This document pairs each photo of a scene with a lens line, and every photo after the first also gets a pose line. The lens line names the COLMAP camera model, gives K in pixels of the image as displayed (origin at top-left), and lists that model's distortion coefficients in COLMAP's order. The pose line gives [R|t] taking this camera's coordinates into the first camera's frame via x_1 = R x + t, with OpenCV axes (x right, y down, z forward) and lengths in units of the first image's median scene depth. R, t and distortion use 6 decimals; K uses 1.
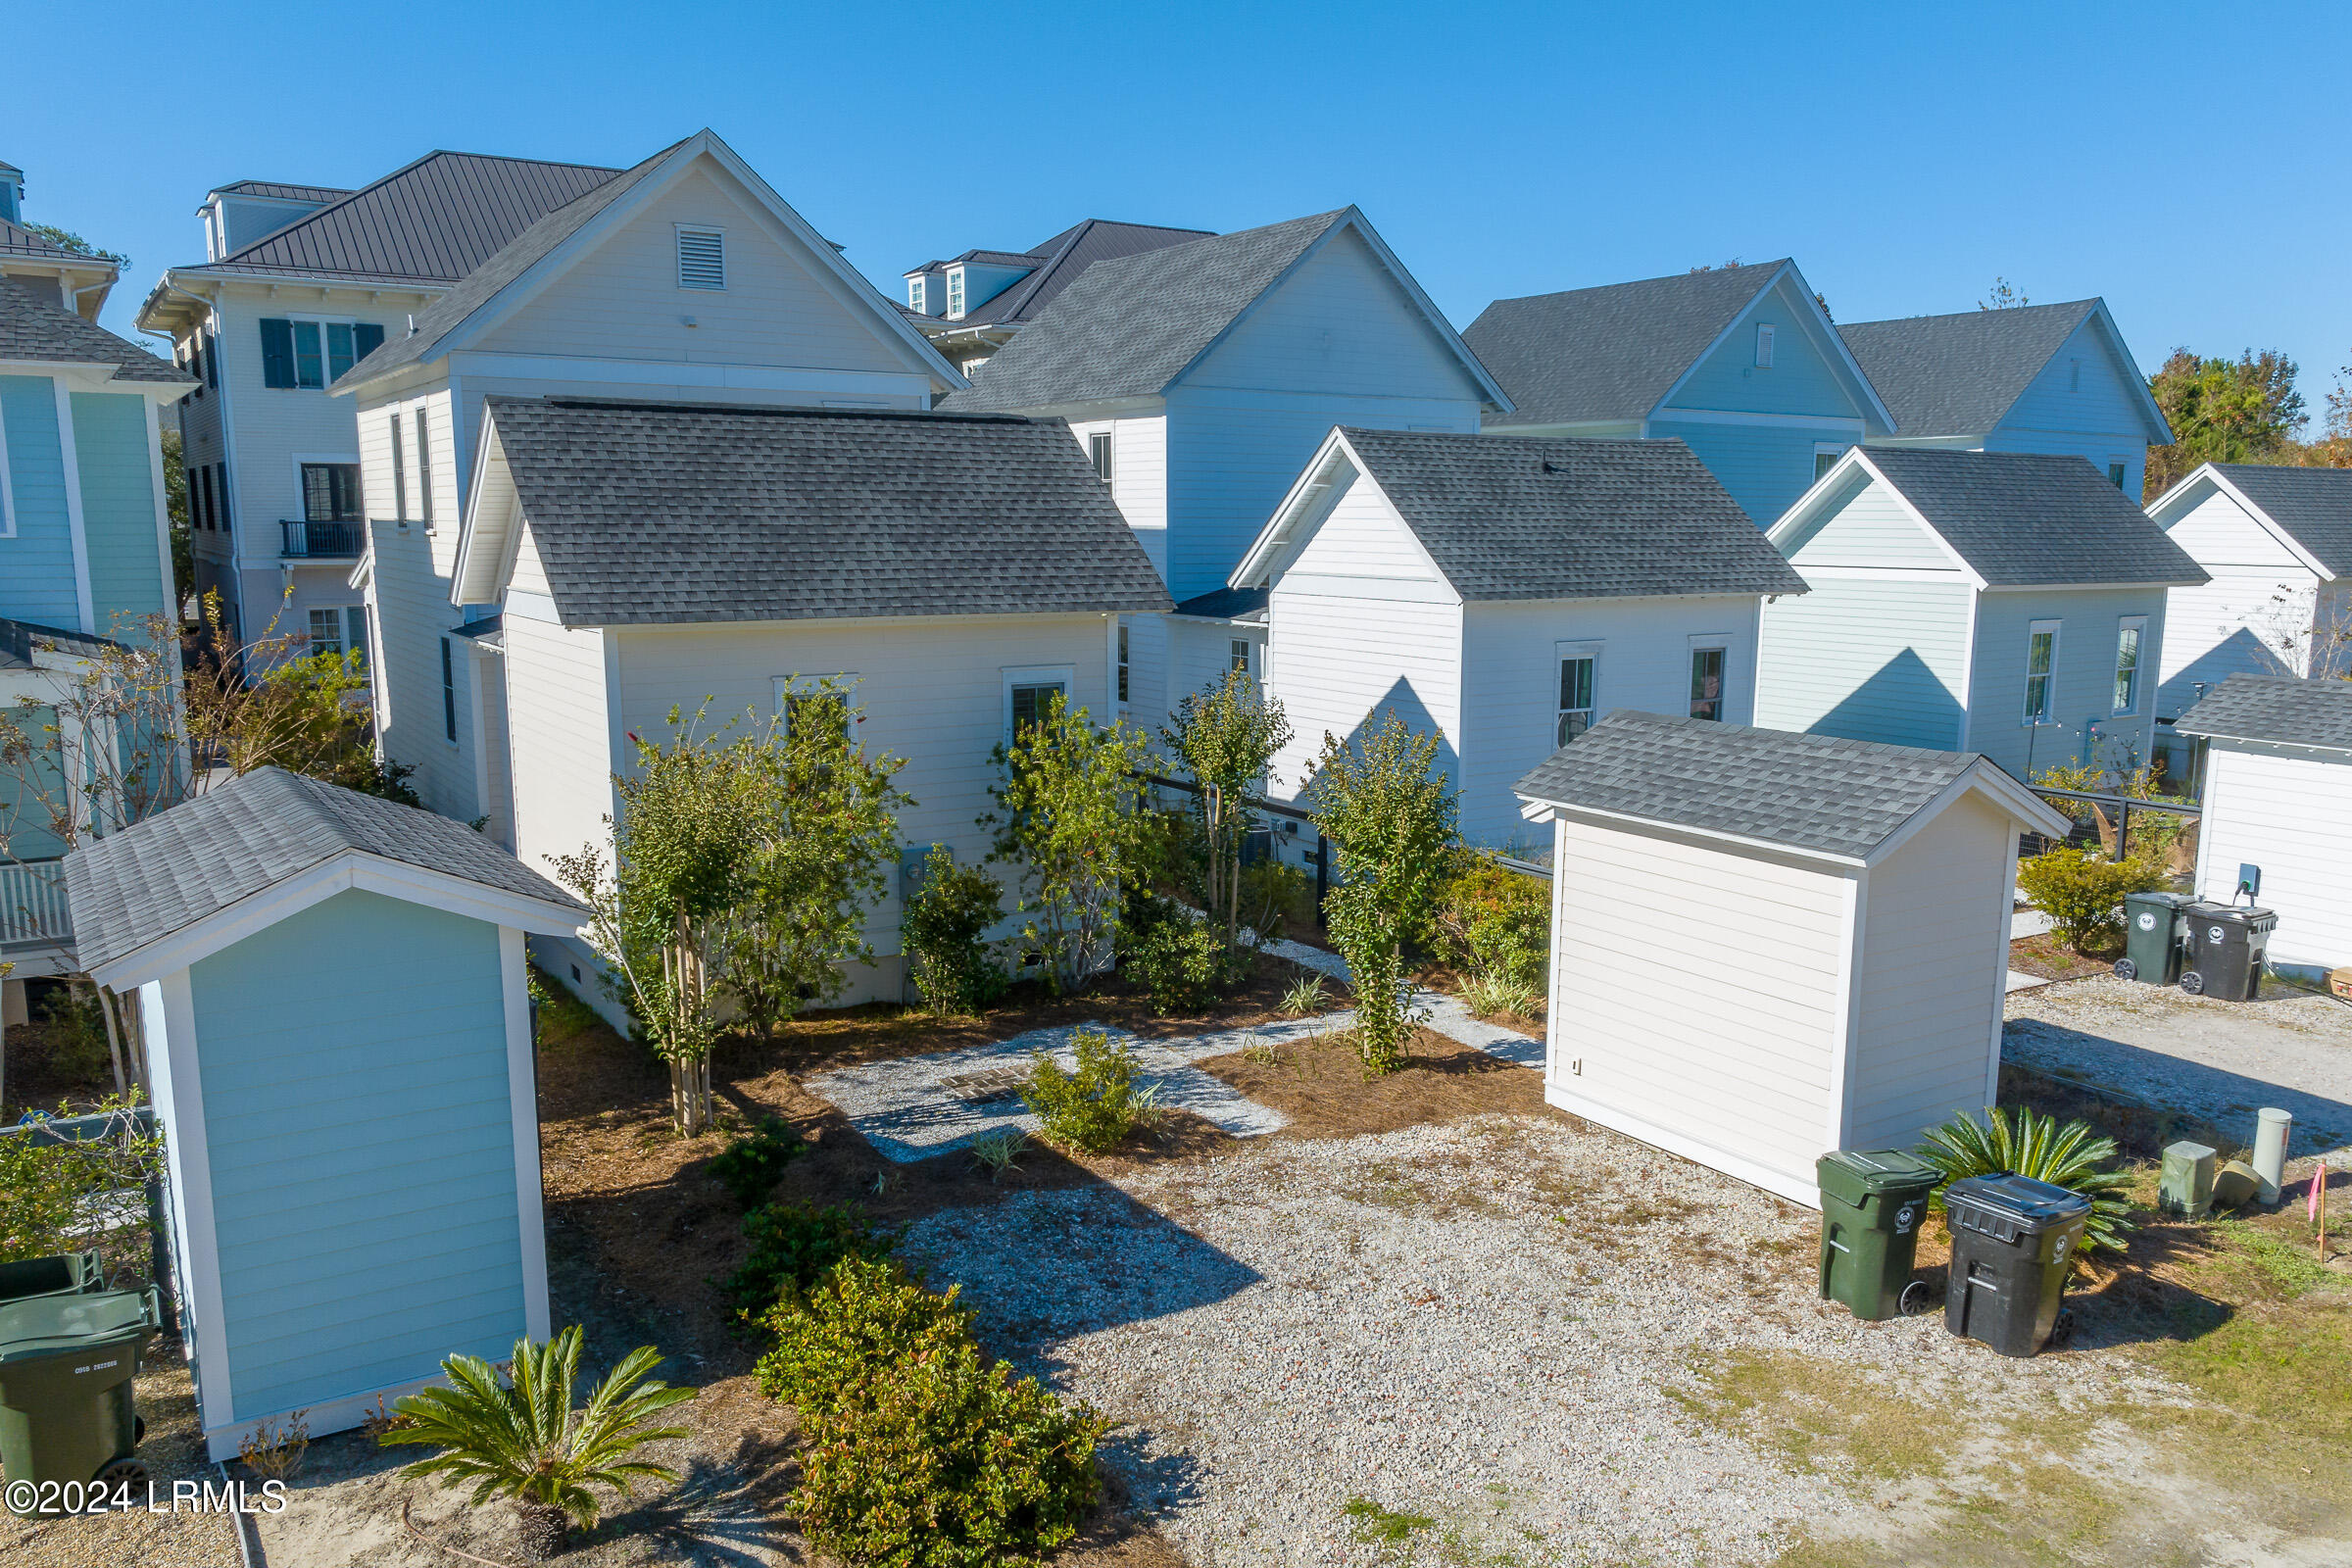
lens RADIAL K [[1770.6, 0, 1179.1], [0, 1770.6, 857.1], [0, 0, 1]] dist [0.062490, -0.000679]
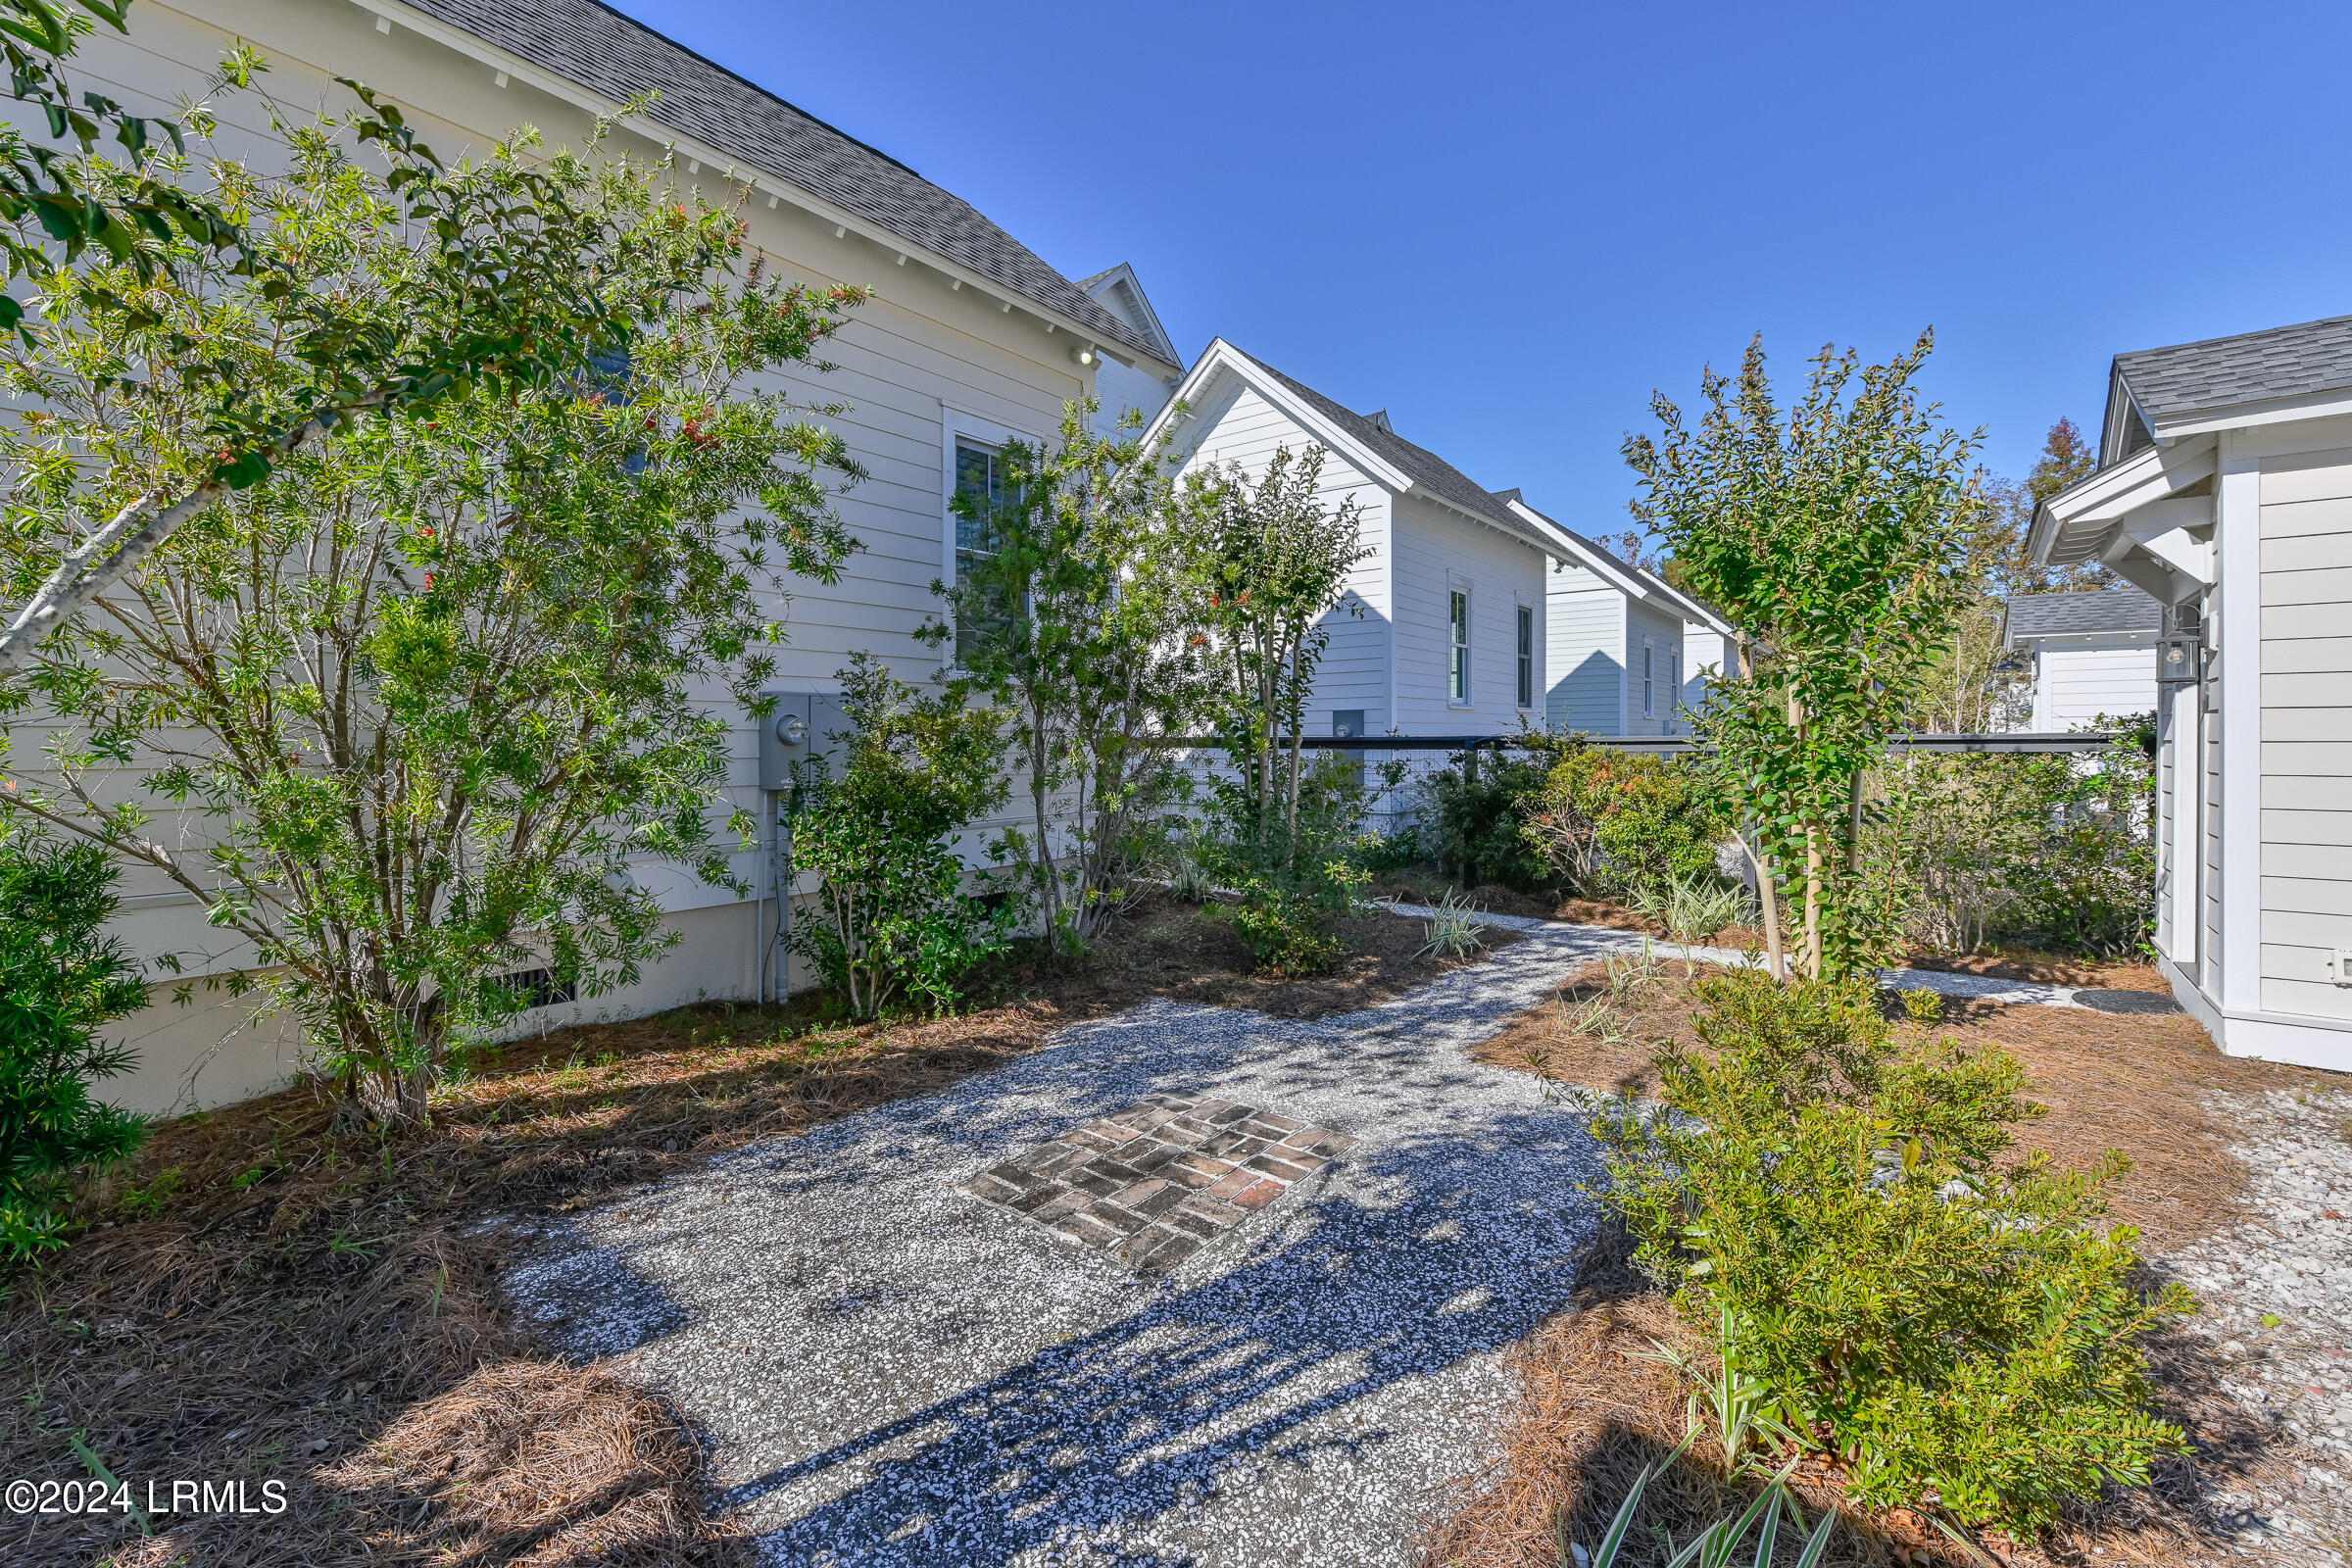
lens RADIAL K [[975.3, 0, 1134.3], [0, 975.3, 752.0], [0, 0, 1]] dist [-0.000333, 0.000090]
pose [[0.947311, -0.009520, 0.320175, -0.173439], [0.067680, 0.982941, -0.171018, 0.081558], [-0.313085, 0.183676, 0.931795, 0.842718]]
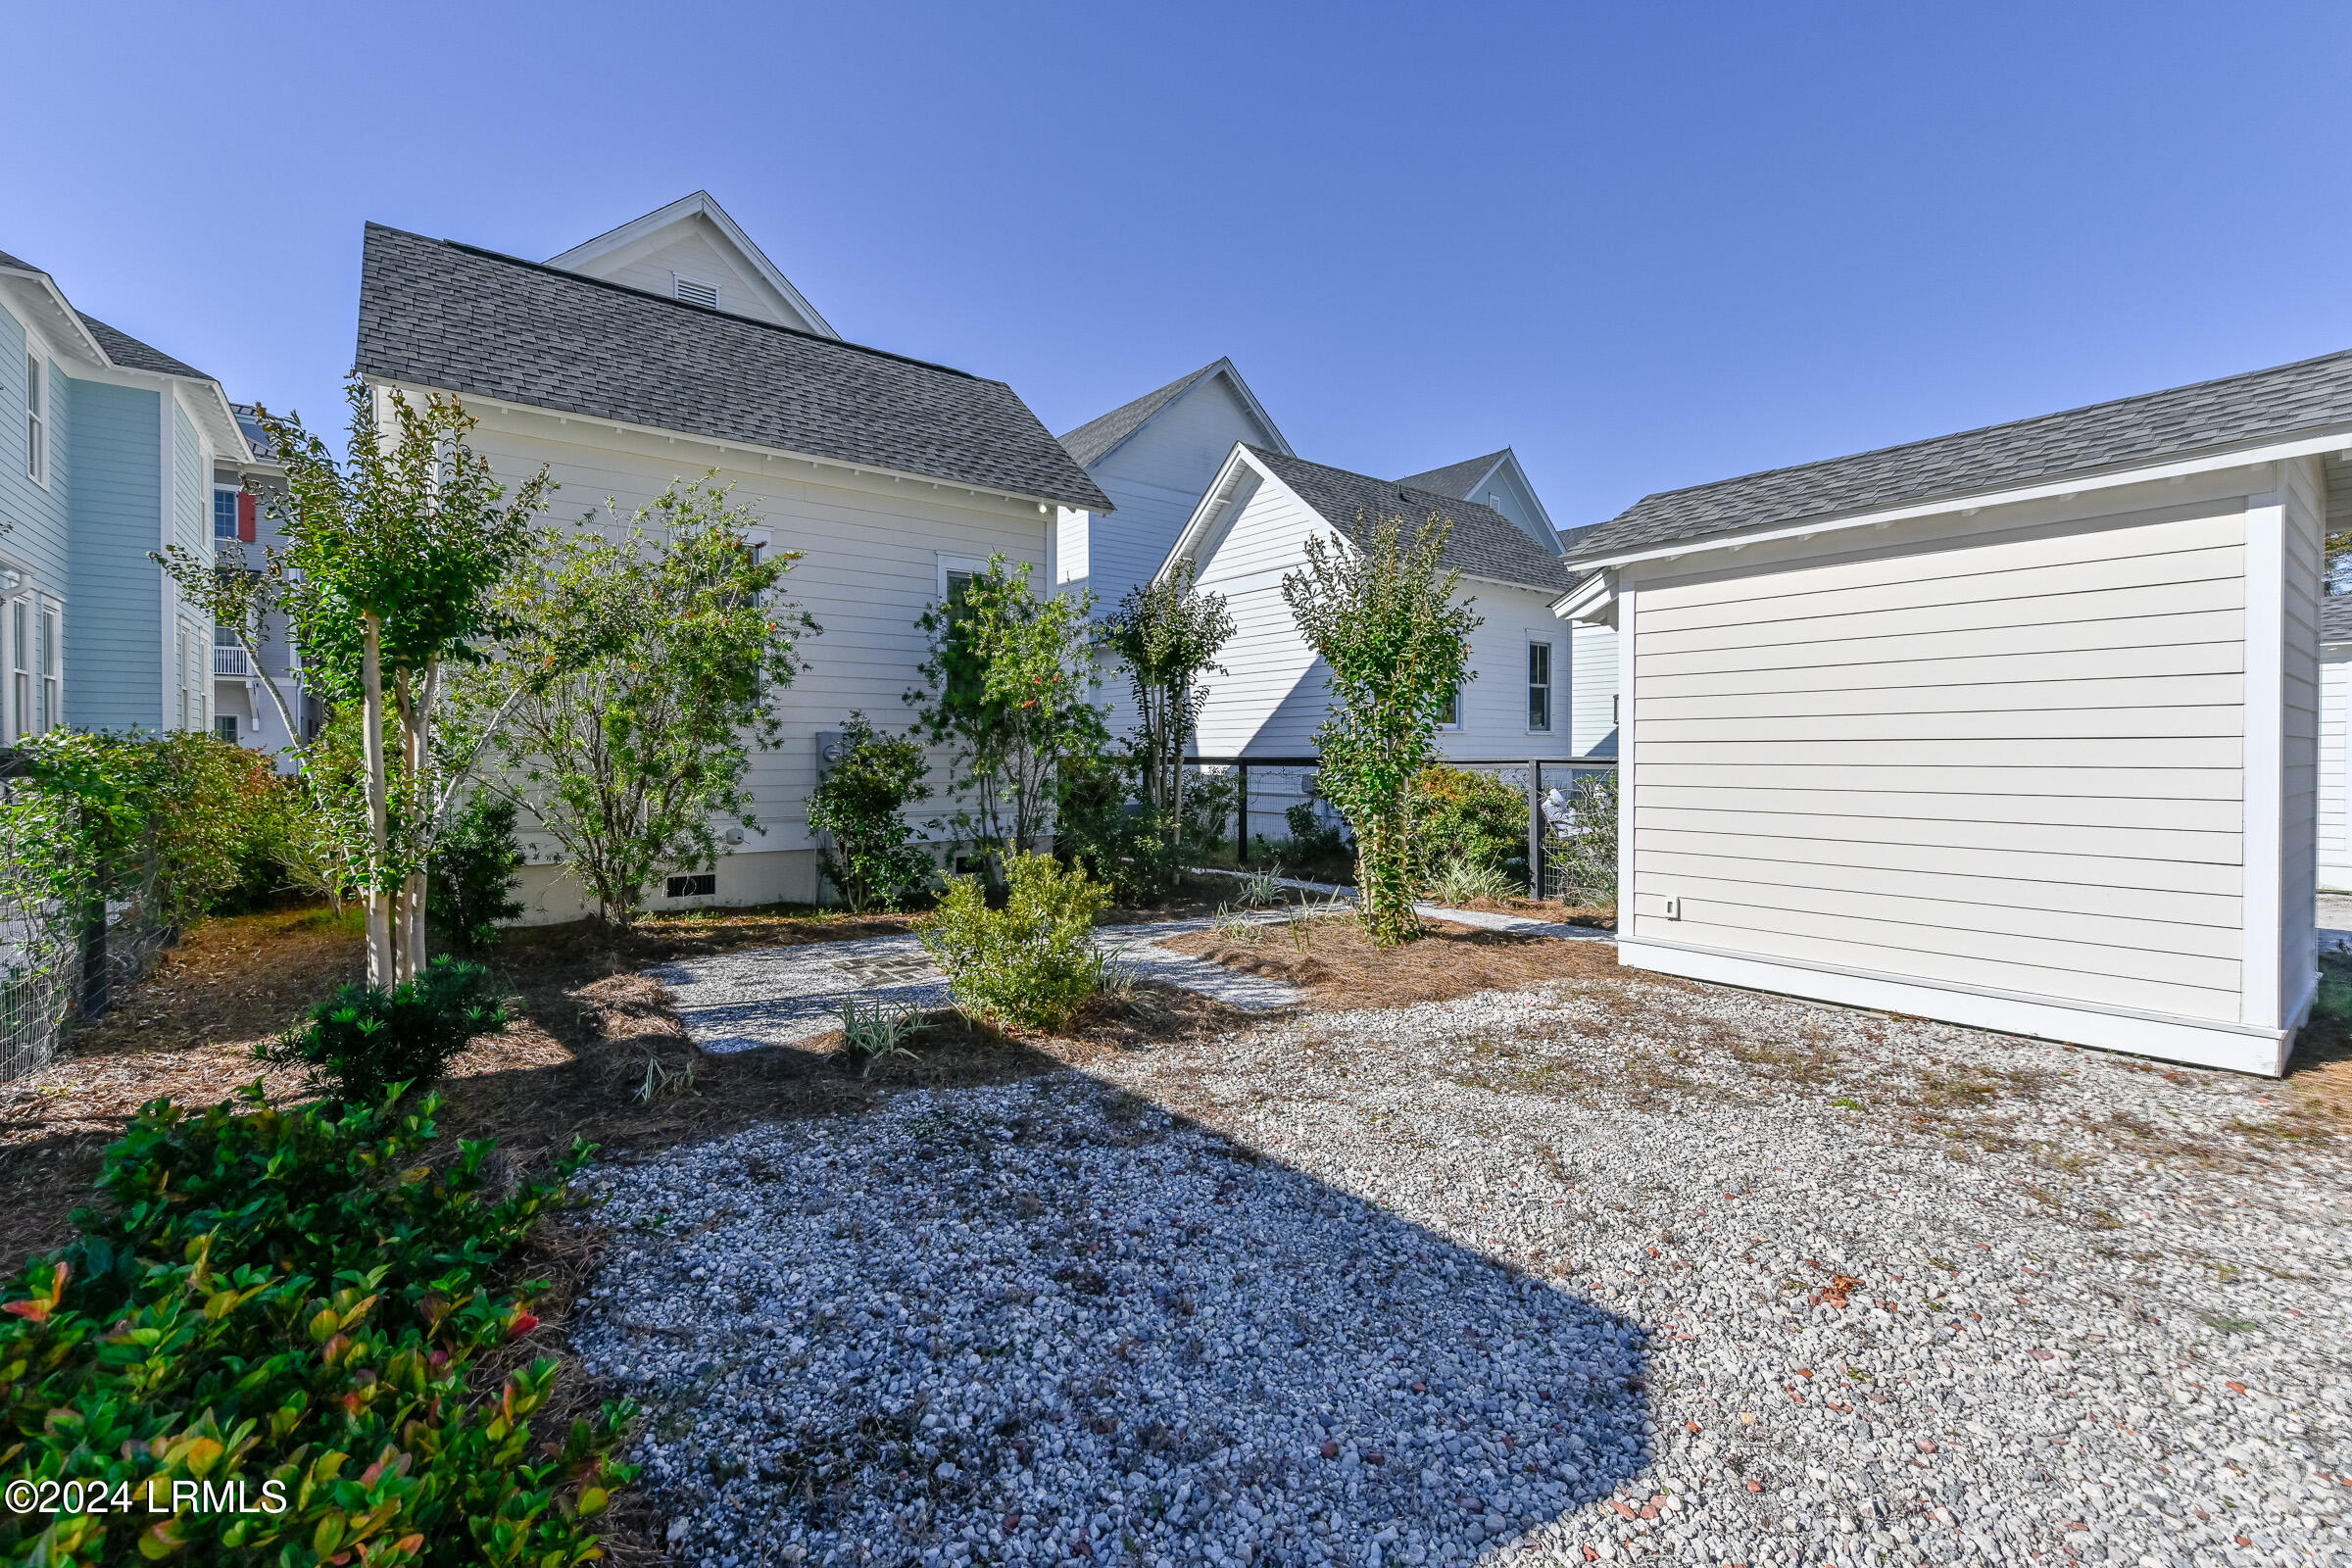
lens RADIAL K [[975.7, 0, 1157.4], [0, 975.7, 772.4], [0, 0, 1]] dist [-0.001155, -0.000221]
pose [[0.996423, -0.005011, 0.084360, -0.031527], [0.019881, 0.984124, -0.176367, 0.128795], [-0.082137, 0.177414, 0.980703, 0.594353]]
